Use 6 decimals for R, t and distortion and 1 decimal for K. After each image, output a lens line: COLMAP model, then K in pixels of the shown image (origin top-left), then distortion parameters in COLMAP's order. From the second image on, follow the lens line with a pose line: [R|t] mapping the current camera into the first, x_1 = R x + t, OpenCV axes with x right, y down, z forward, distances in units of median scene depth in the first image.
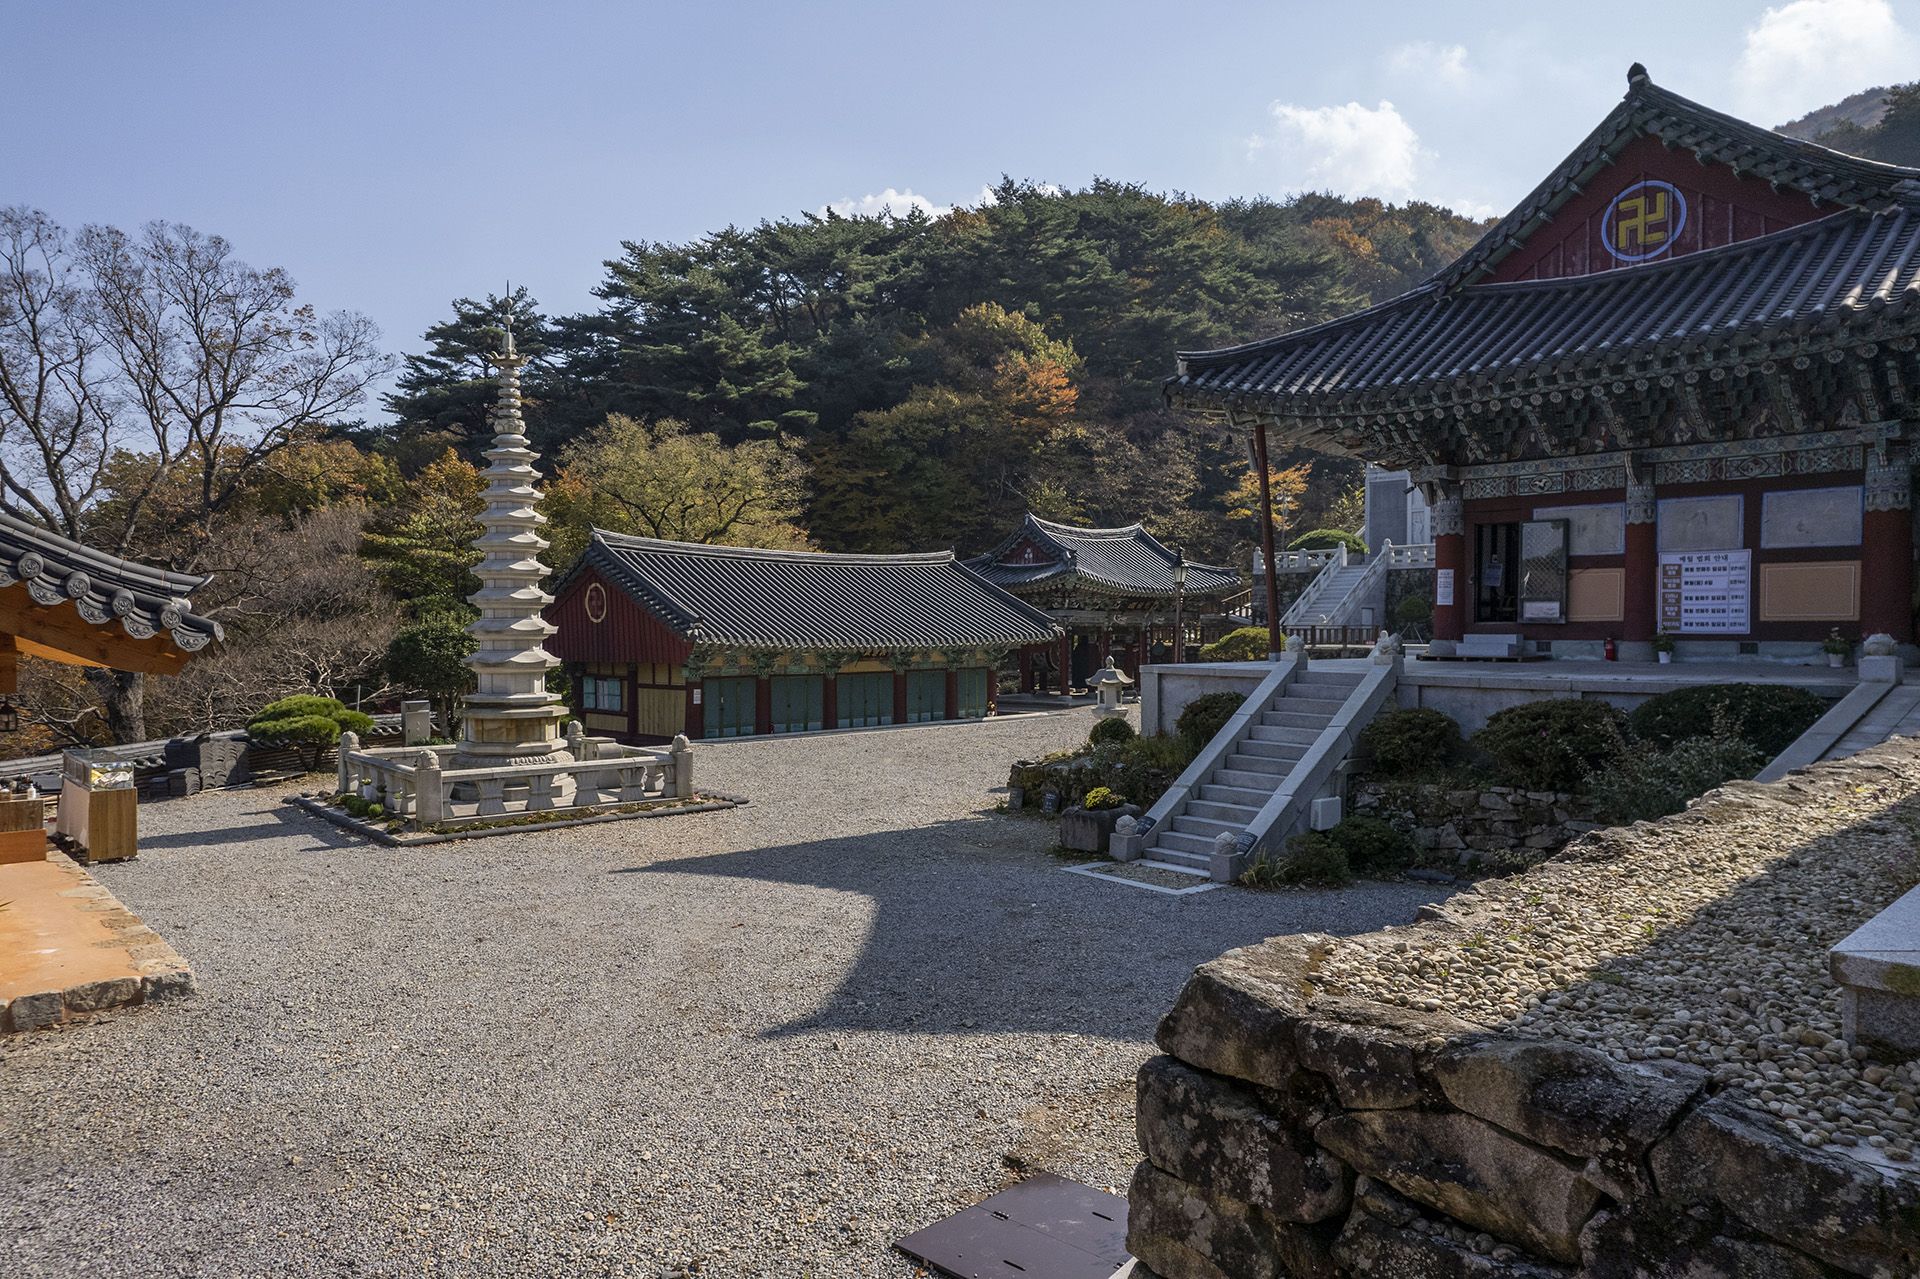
lens RADIAL K [[1238.8, 0, 972.7], [0, 1238.8, 652.2], [0, 0, 1]] dist [-0.071493, 0.061766]
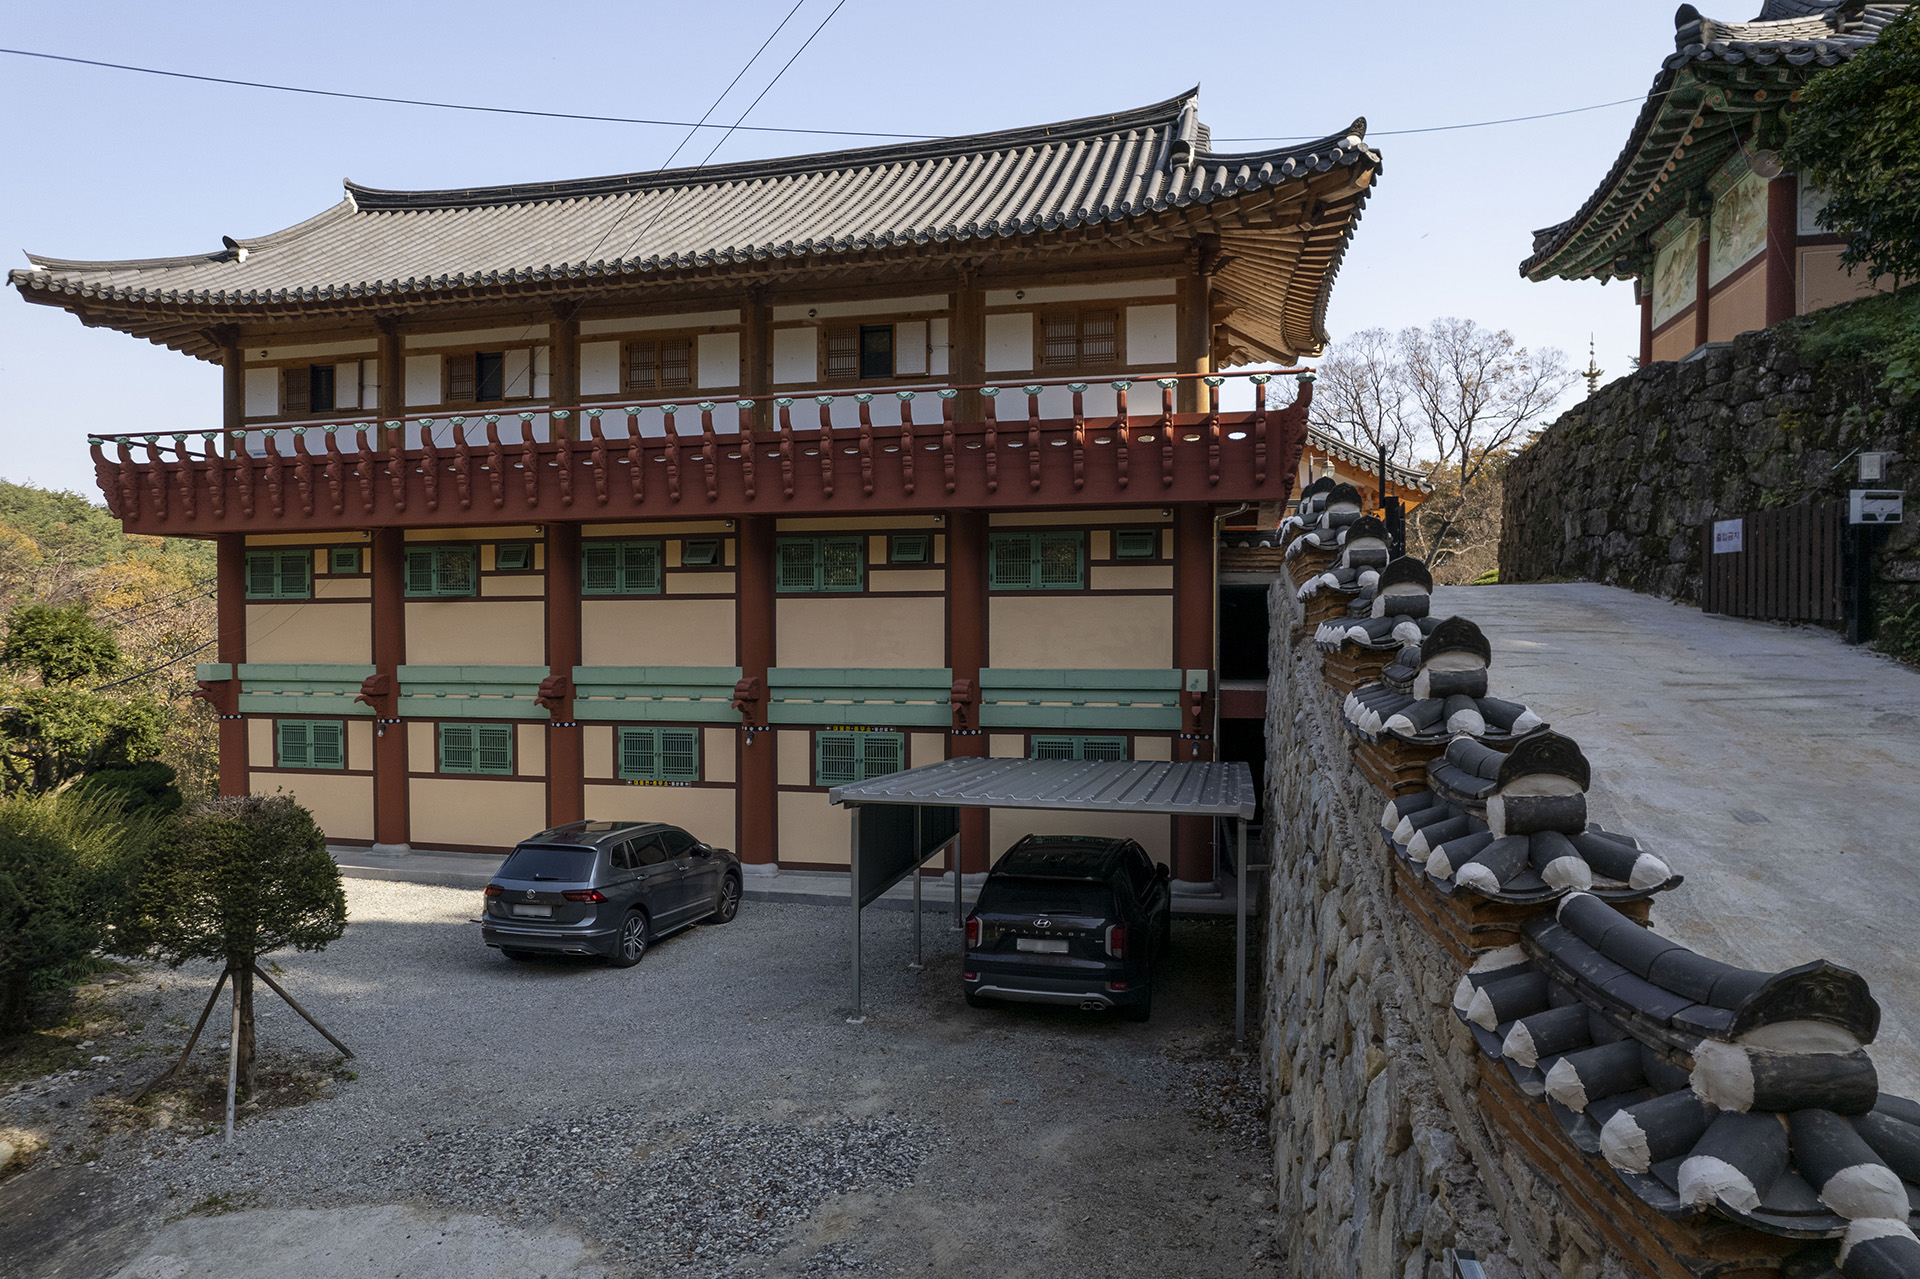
lens RADIAL K [[1238.8, 0, 959.3], [0, 1238.8, 650.0], [0, 0, 1]] dist [-0.071493, 0.061766]
pose [[0.559199, 0.008814, -0.828987, 0.372770], [-0.012439, 0.999920, 0.002240, 0.114832], [0.828940, 0.009059, 0.559264, -0.503065]]
